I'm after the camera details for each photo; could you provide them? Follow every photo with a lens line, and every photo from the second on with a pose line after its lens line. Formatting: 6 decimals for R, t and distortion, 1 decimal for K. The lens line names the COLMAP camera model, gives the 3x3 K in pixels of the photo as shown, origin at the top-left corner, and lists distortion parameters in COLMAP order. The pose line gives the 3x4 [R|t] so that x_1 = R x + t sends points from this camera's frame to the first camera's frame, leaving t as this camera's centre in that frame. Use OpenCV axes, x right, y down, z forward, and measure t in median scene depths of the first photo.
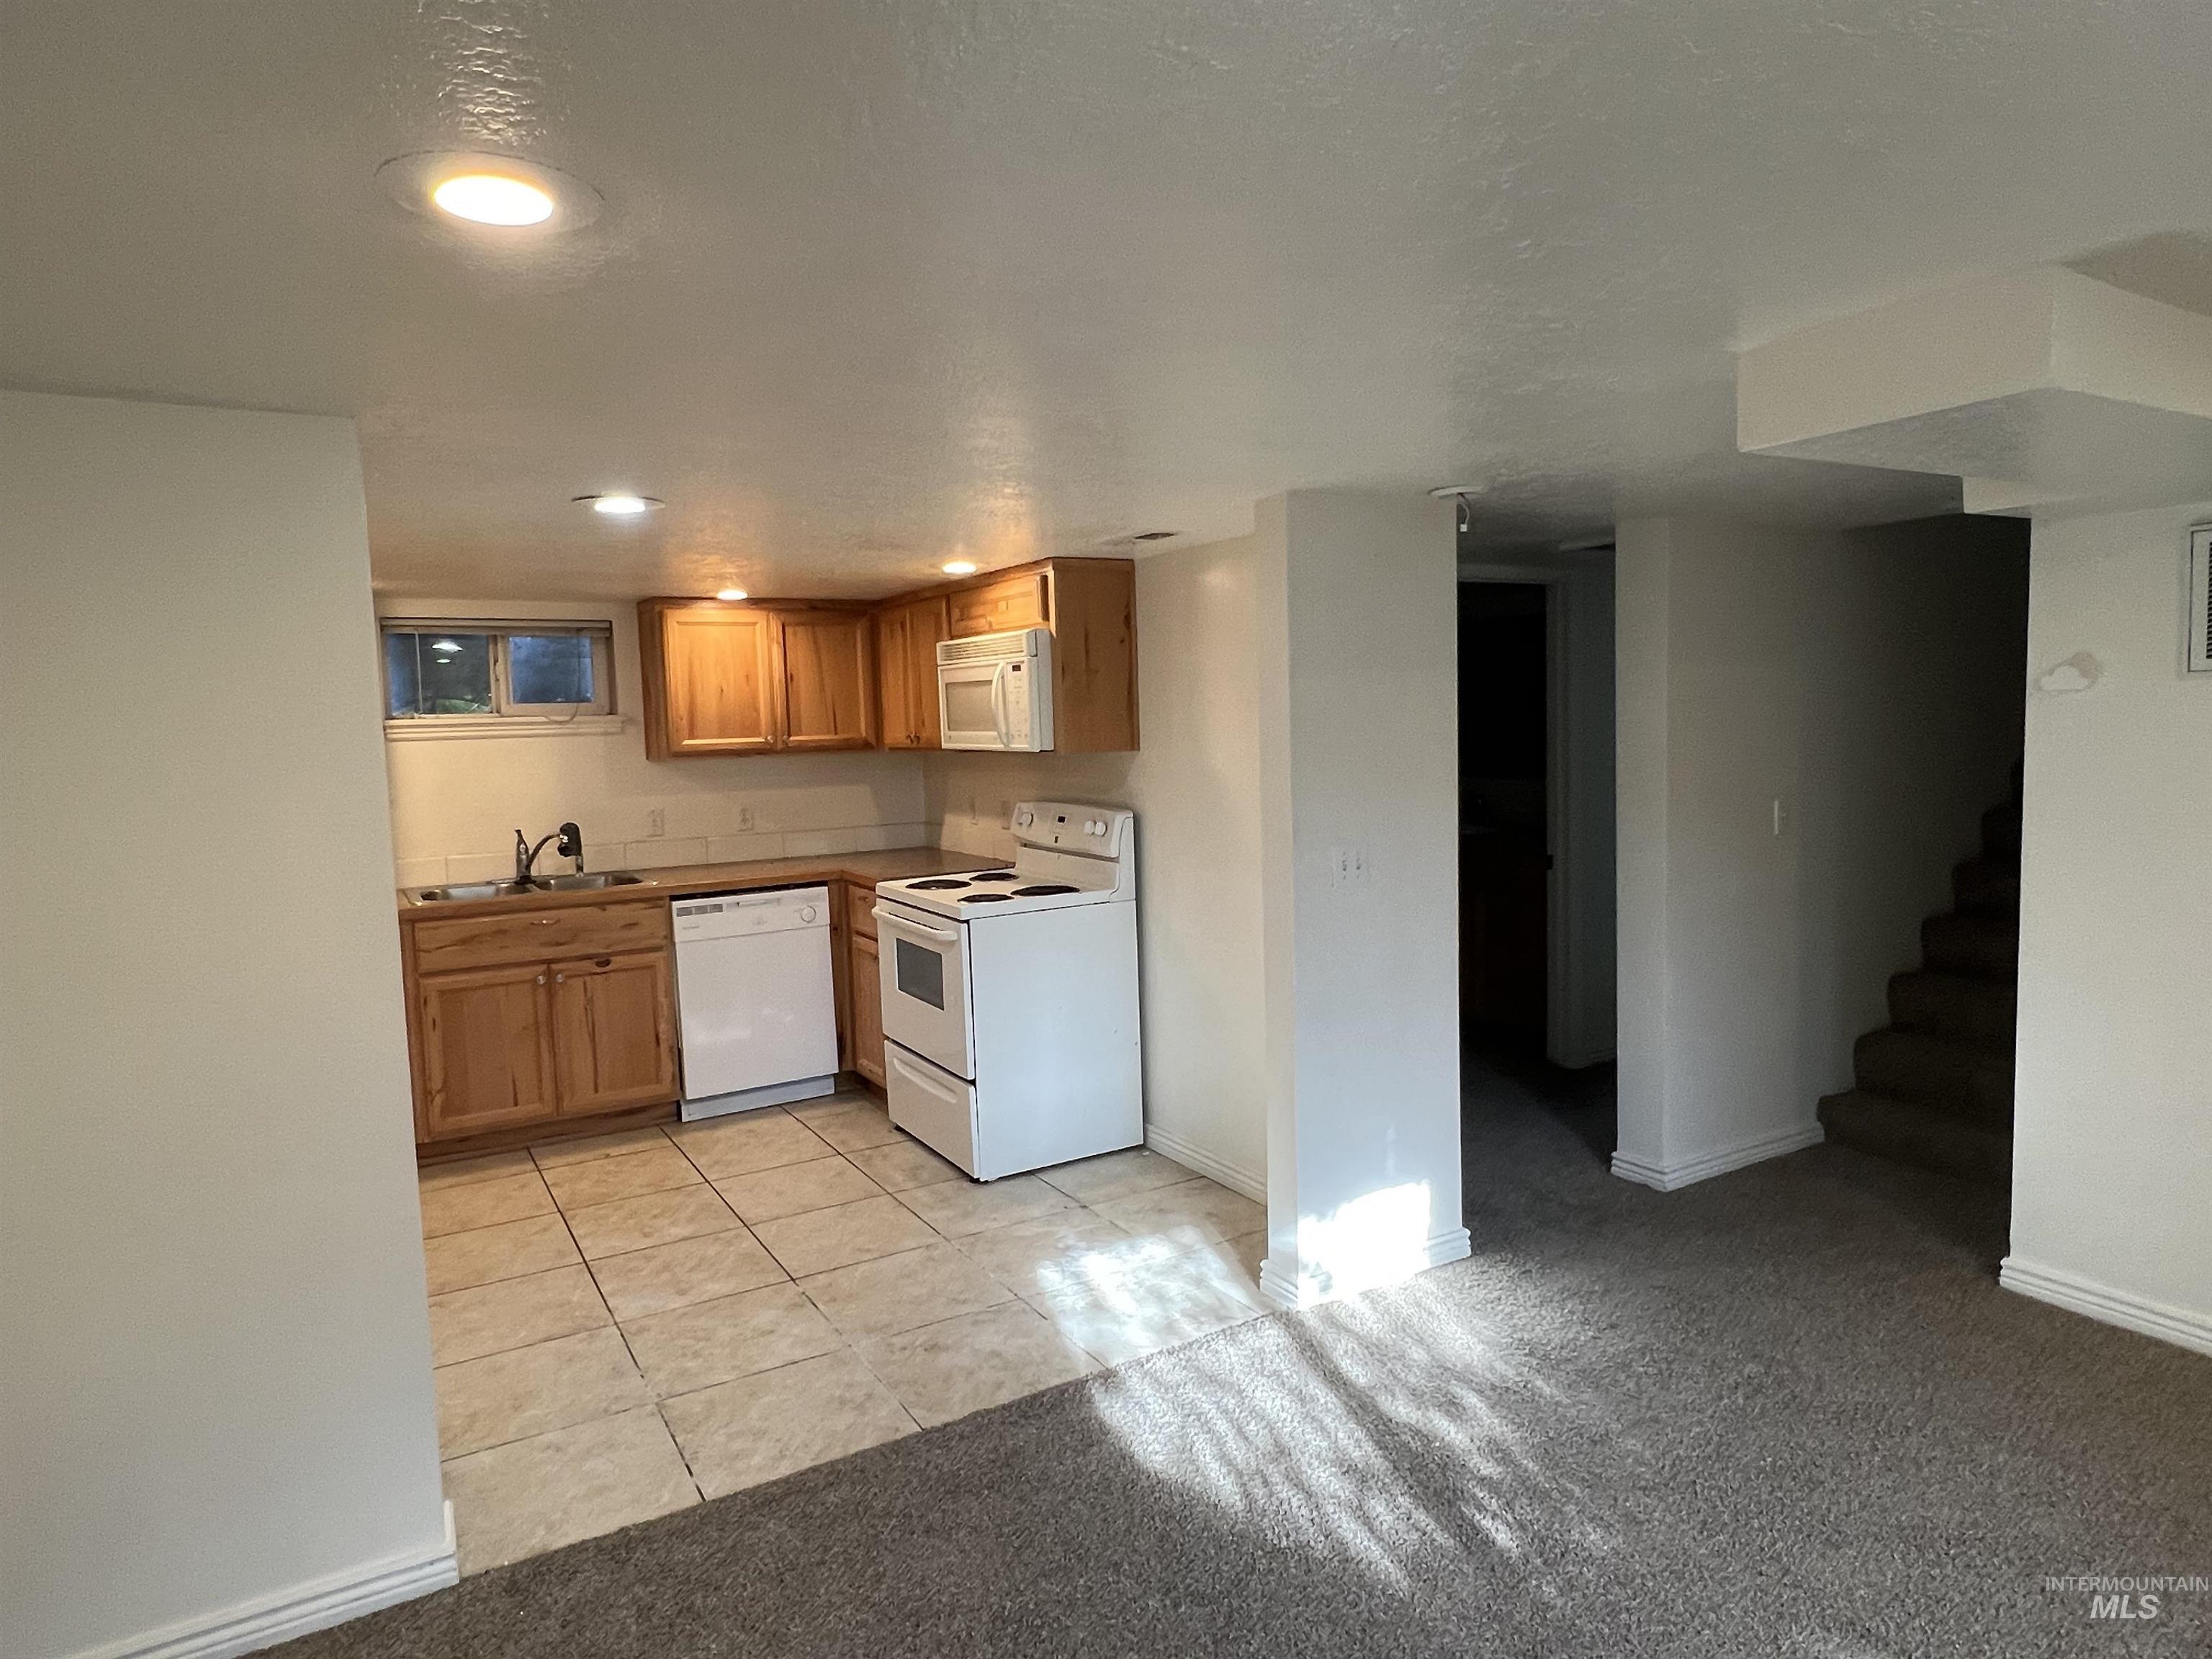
lens RADIAL K [[1299.3, 0, 1106.0], [0, 1299.3, 829.5], [0, 0, 1]] dist [0.007991, 0.000311]
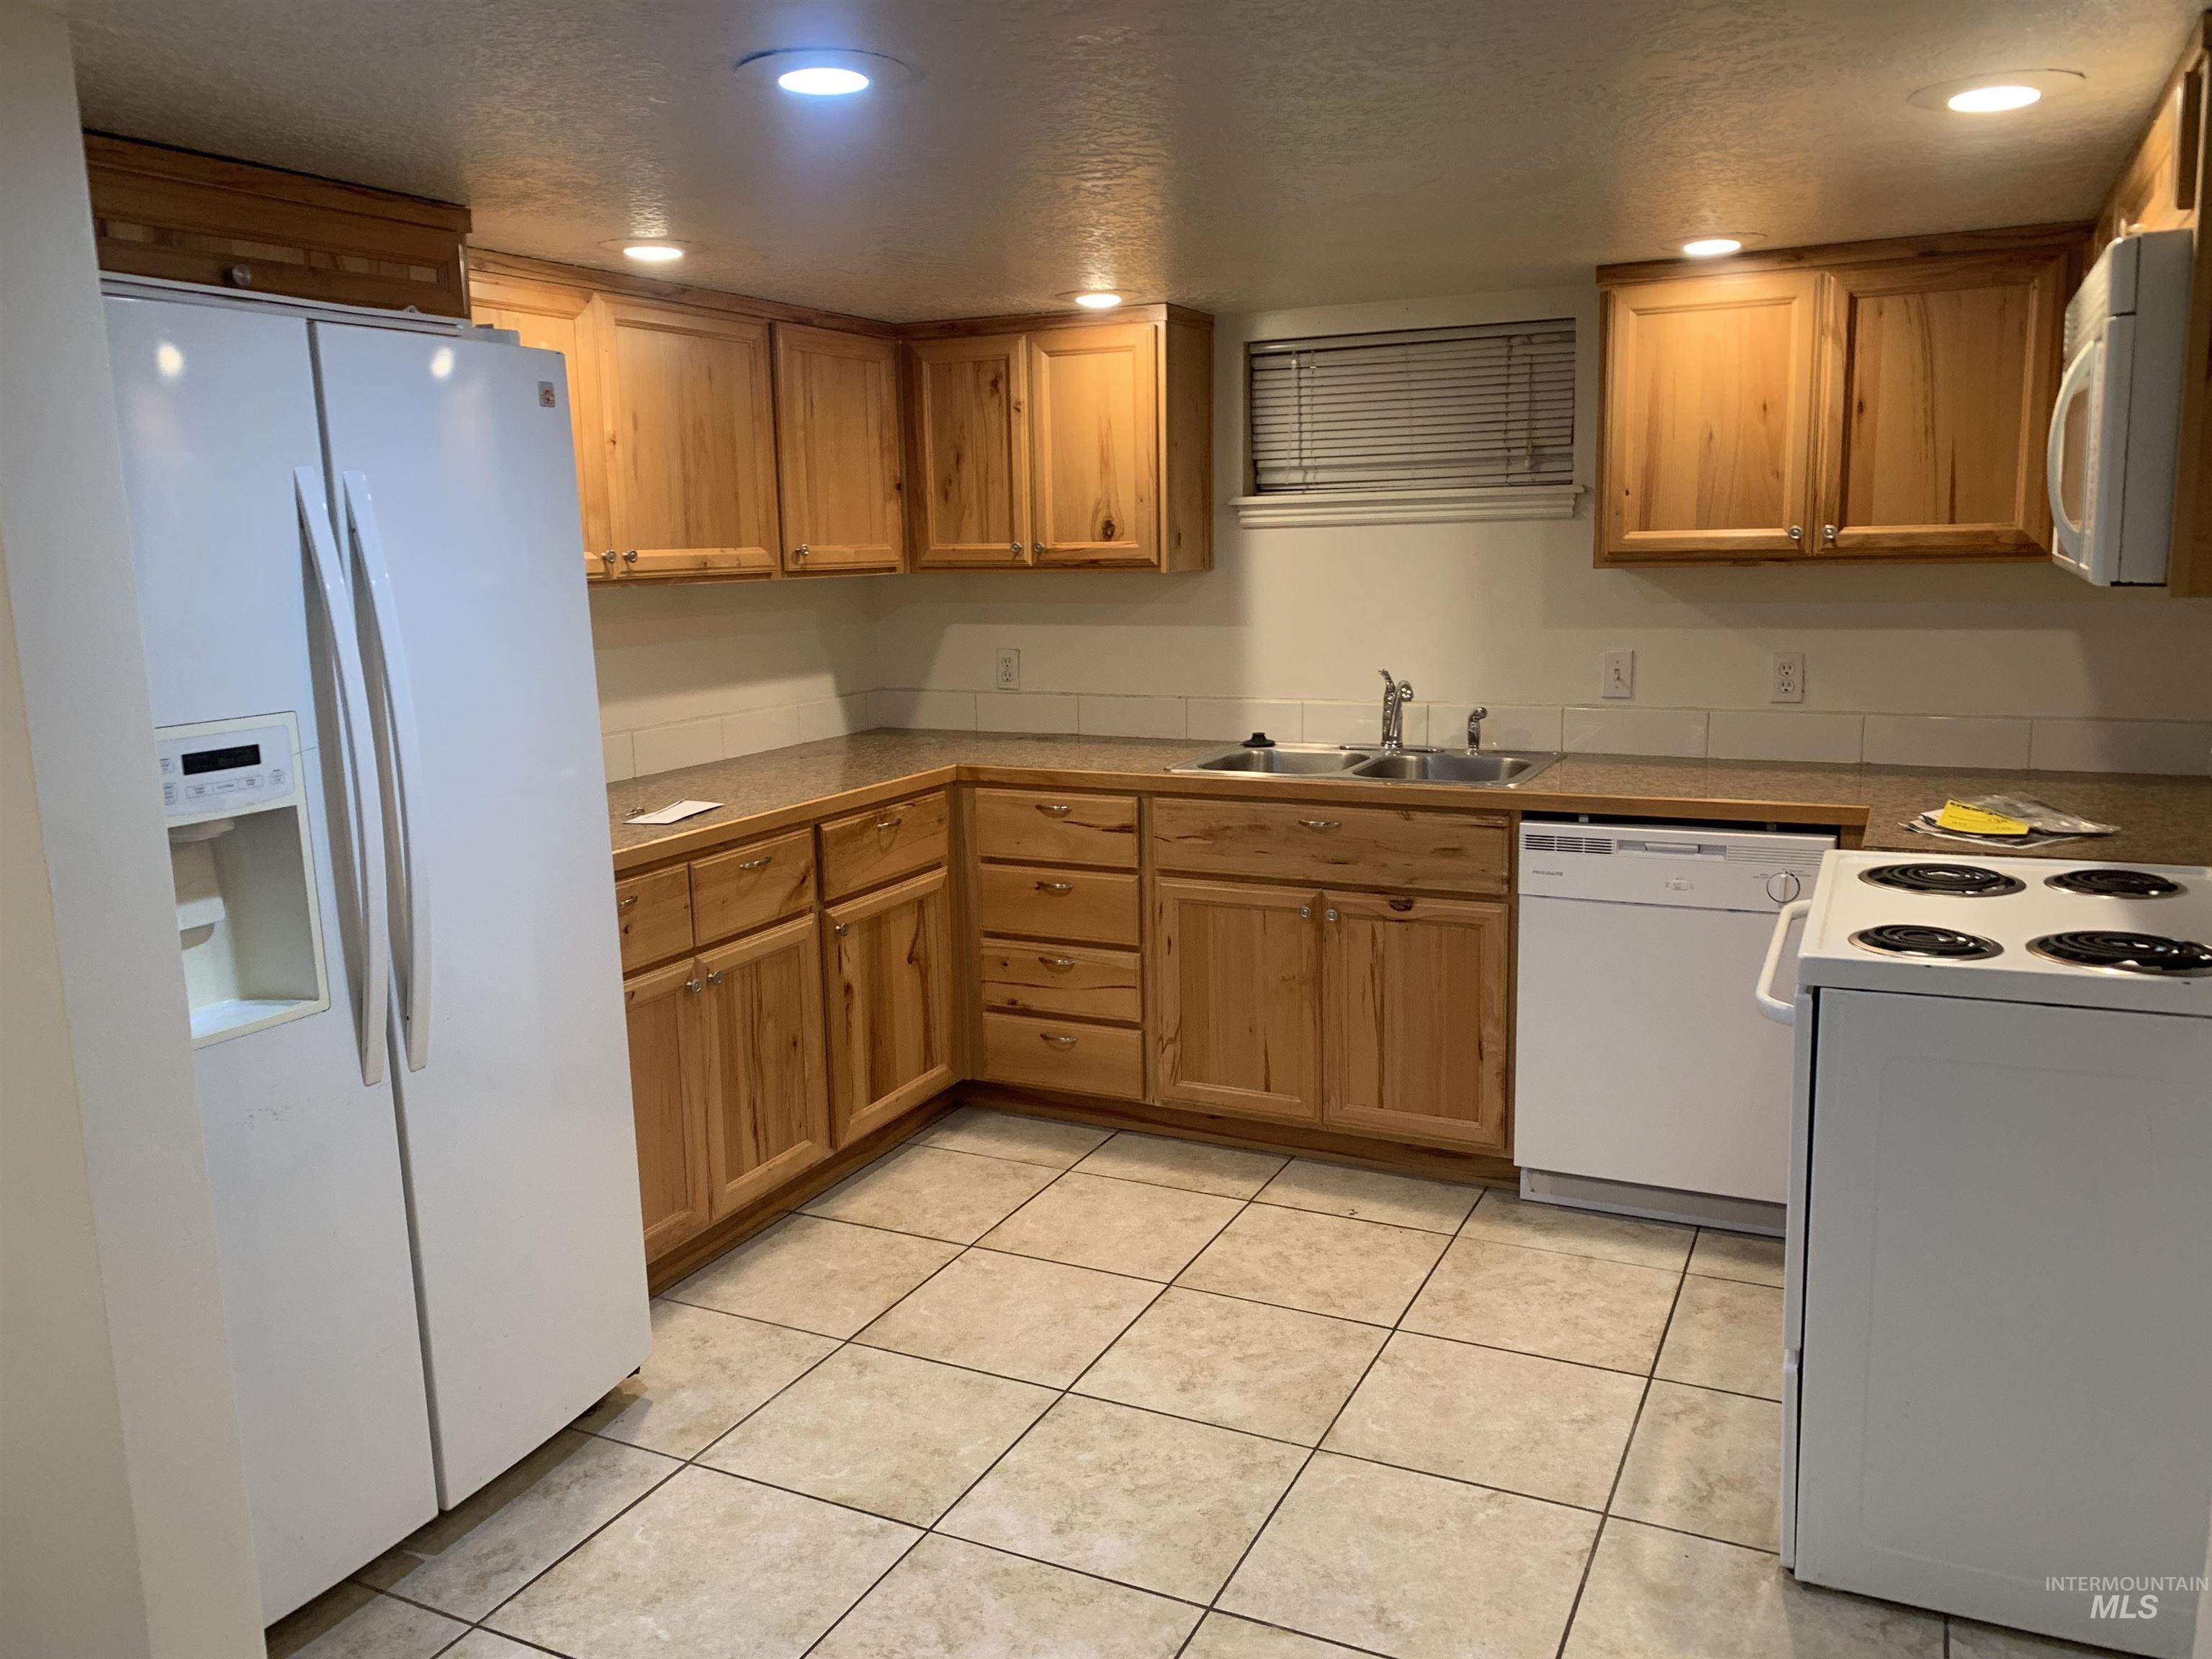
lens RADIAL K [[1698.2, 0, 1106.0], [0, 1698.2, 829.5], [0, 0, 1]] dist [0.029962, -0.003584]
pose [[0.553950, 0.163172, -0.816403, 0.175503], [-0.070728, 0.986284, 0.149135, -0.039722], [0.829540, -0.024871, 0.557892, 0.449076]]
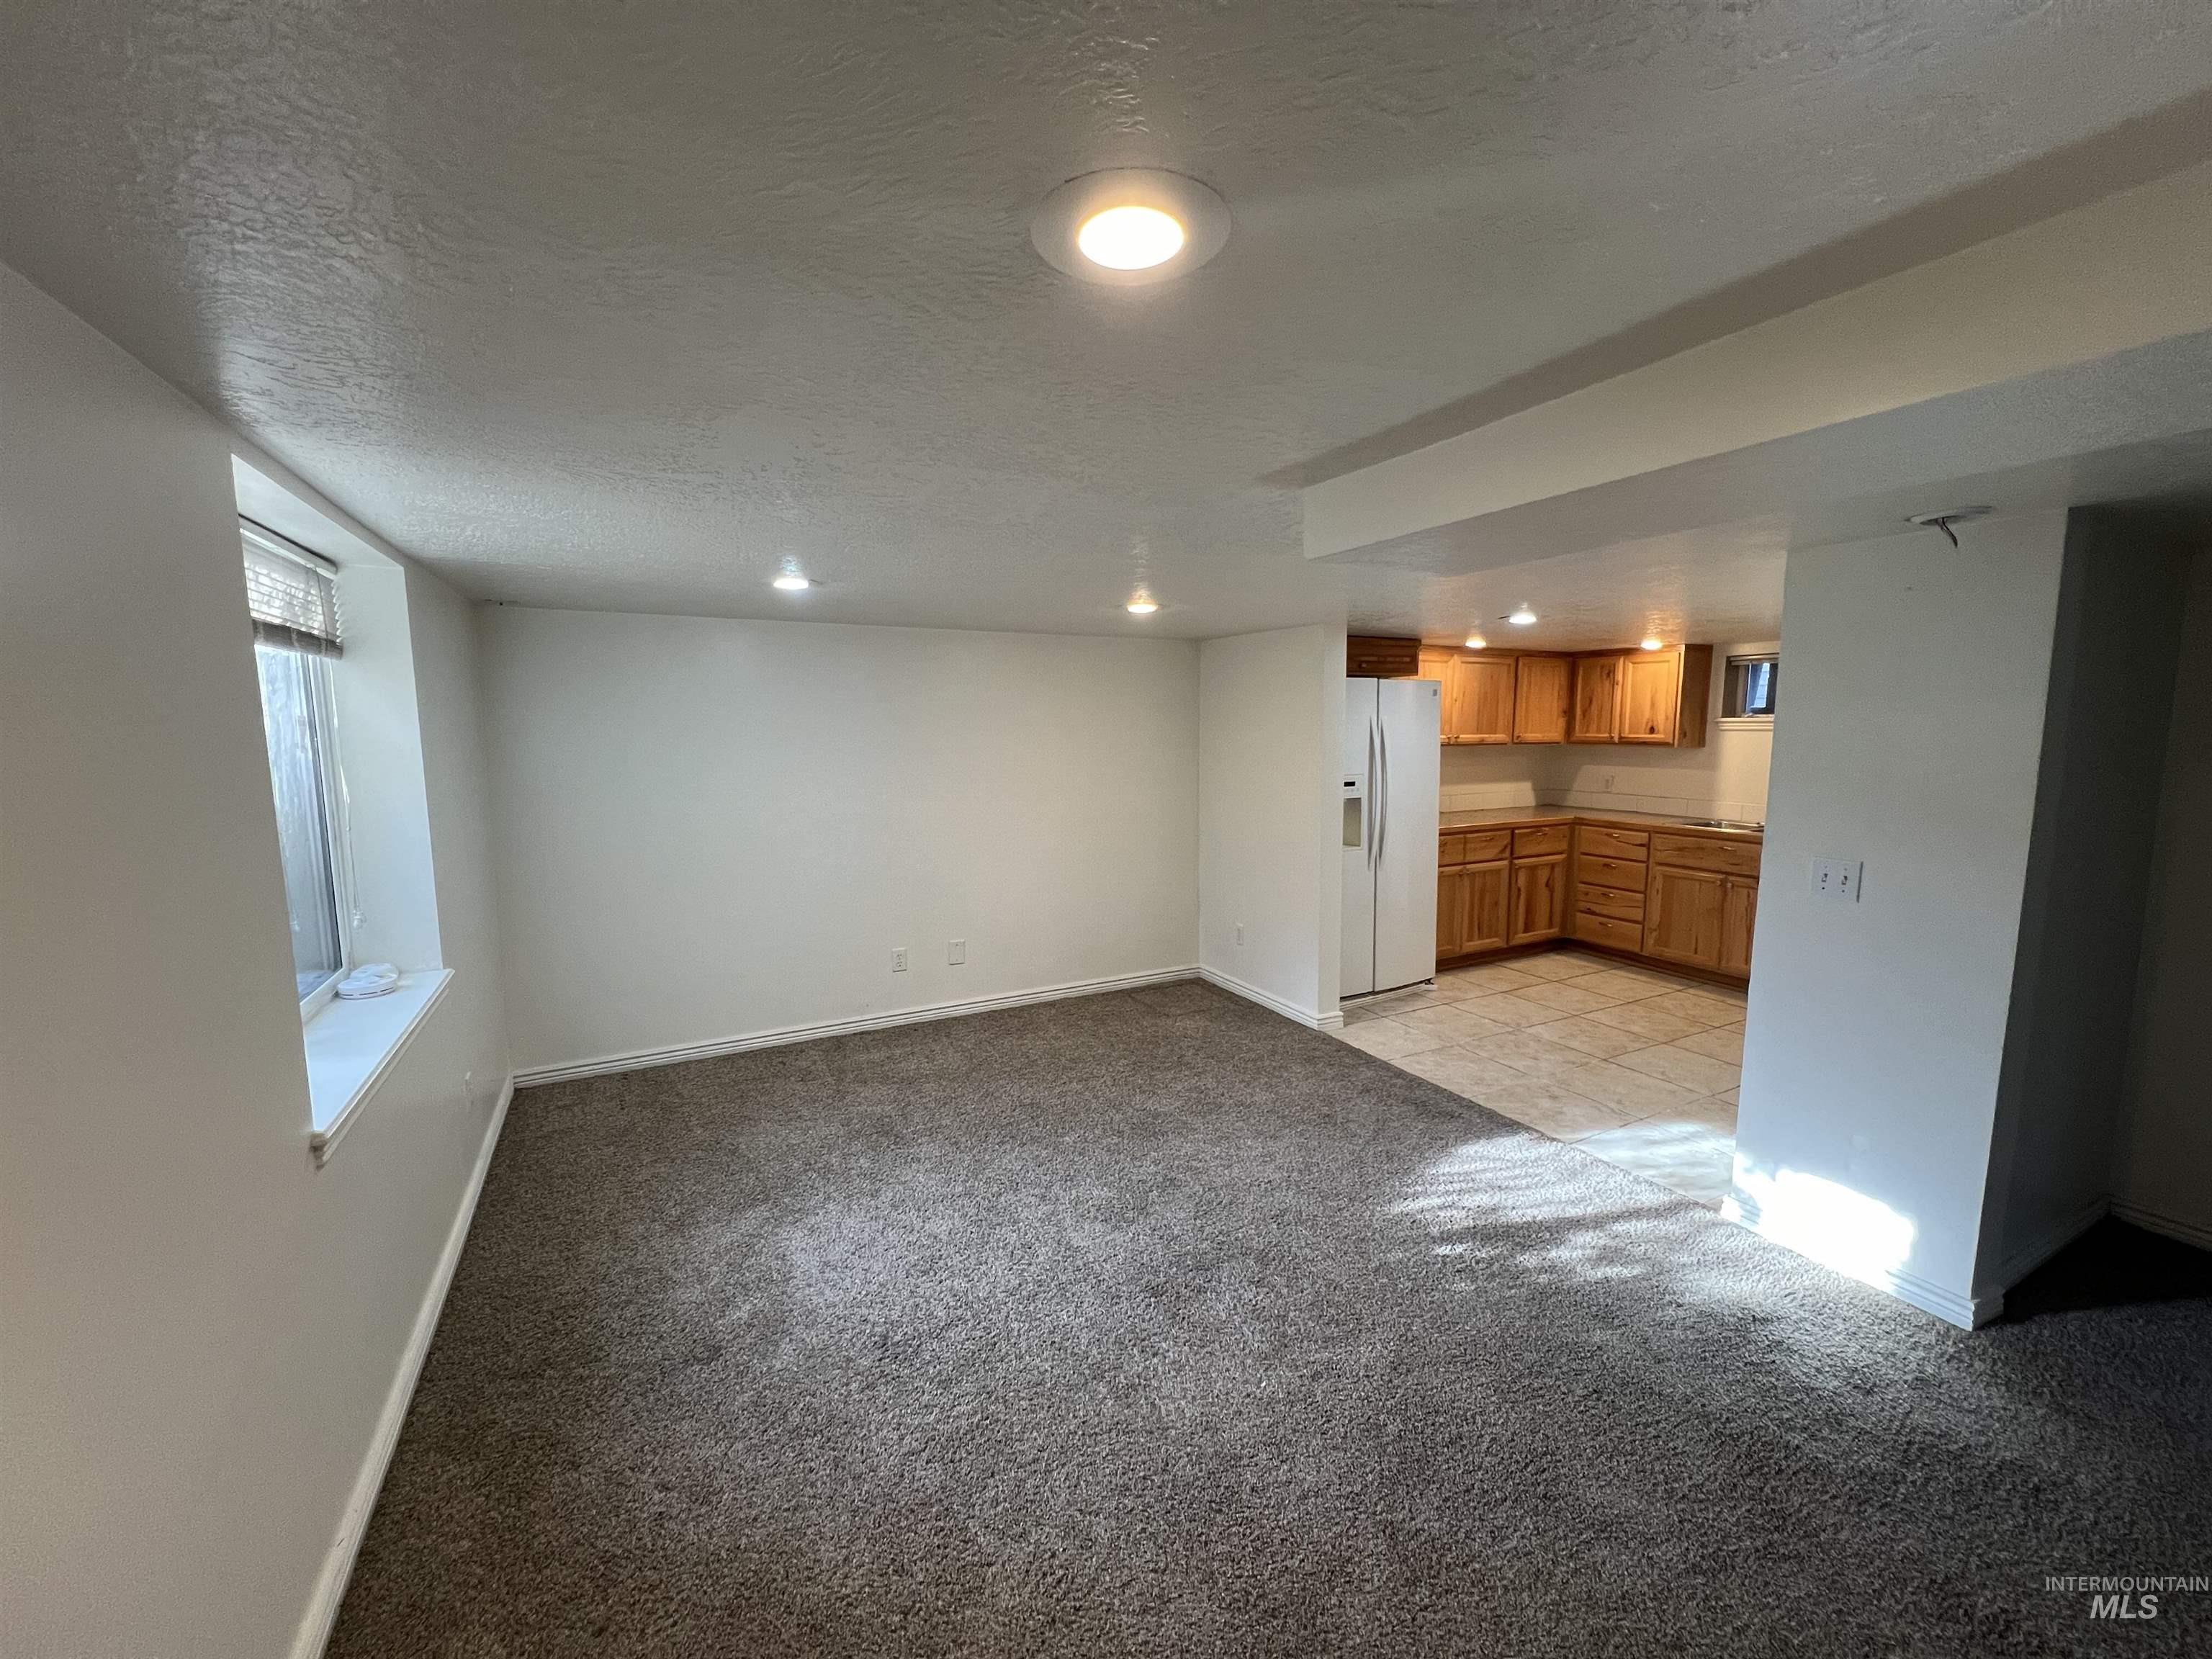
lens RADIAL K [[881.6, 0, 1106.0], [0, 881.6, 829.5], [0, 0, 1]] dist [0.001510, 0.000001]
pose [[-0.058115, 0.148622, -0.987185, 0.657855], [-0.083058, 0.984708, 0.153139, -0.051278], [0.994849, 0.090893, -0.044882, 0.287241]]
